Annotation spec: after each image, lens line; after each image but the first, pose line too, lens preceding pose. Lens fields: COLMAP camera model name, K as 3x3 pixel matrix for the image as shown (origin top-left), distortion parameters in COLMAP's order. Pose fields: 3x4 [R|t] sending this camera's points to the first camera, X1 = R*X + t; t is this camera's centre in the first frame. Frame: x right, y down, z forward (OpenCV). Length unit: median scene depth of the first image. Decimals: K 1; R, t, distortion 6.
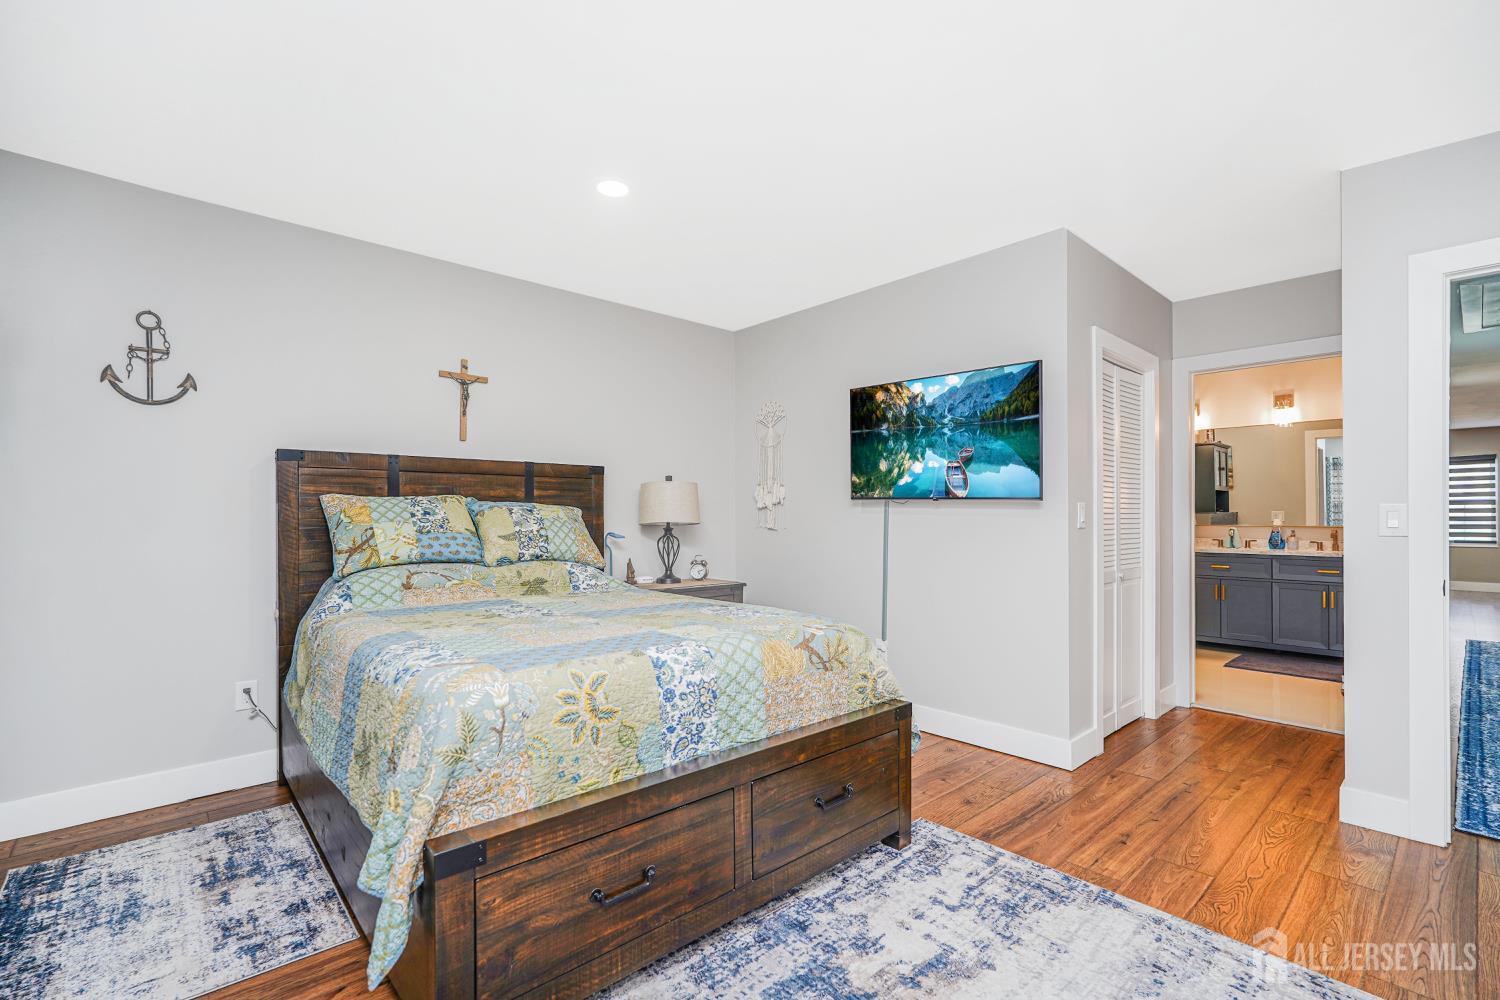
lens RADIAL K [[668.5, 0, 756.6], [0, 668.5, 508.6], [0, 0, 1]] dist [-0.007745, 0.004798]
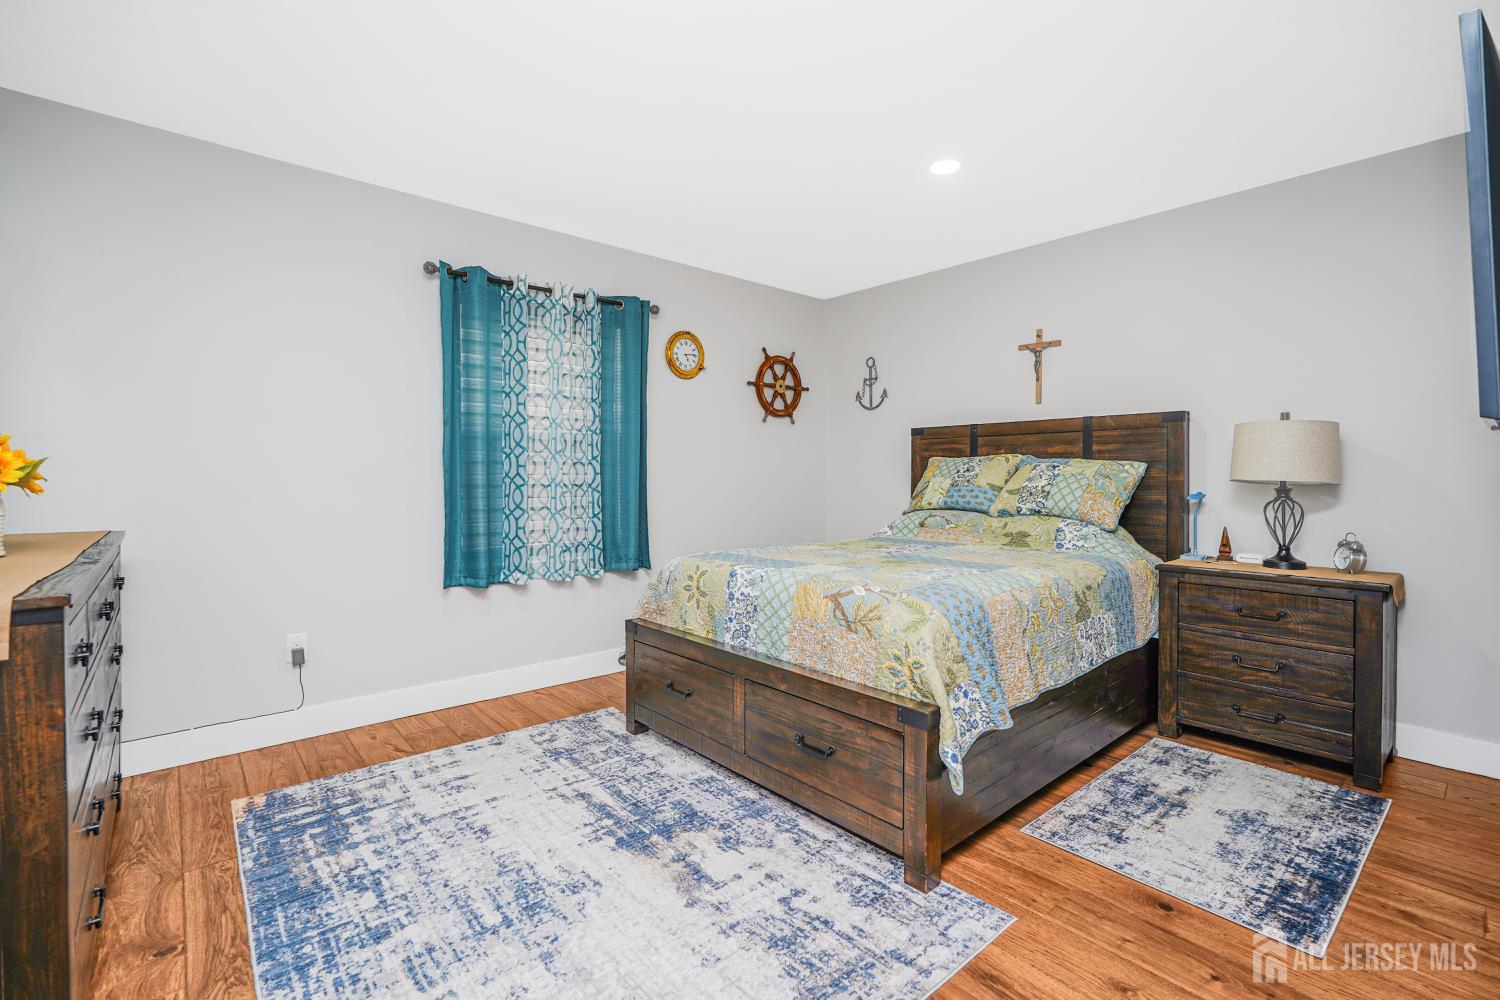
lens RADIAL K [[668.5, 0, 748.7], [0, 668.5, 483.6], [0, 0, 1]] dist [-0.007745, 0.004798]
pose [[-0.020731, 0.013763, -0.999690, 0.832815], [0.014162, 0.999809, 0.013471, 0.010192], [0.999685, -0.013878, -0.020922, 0.678015]]
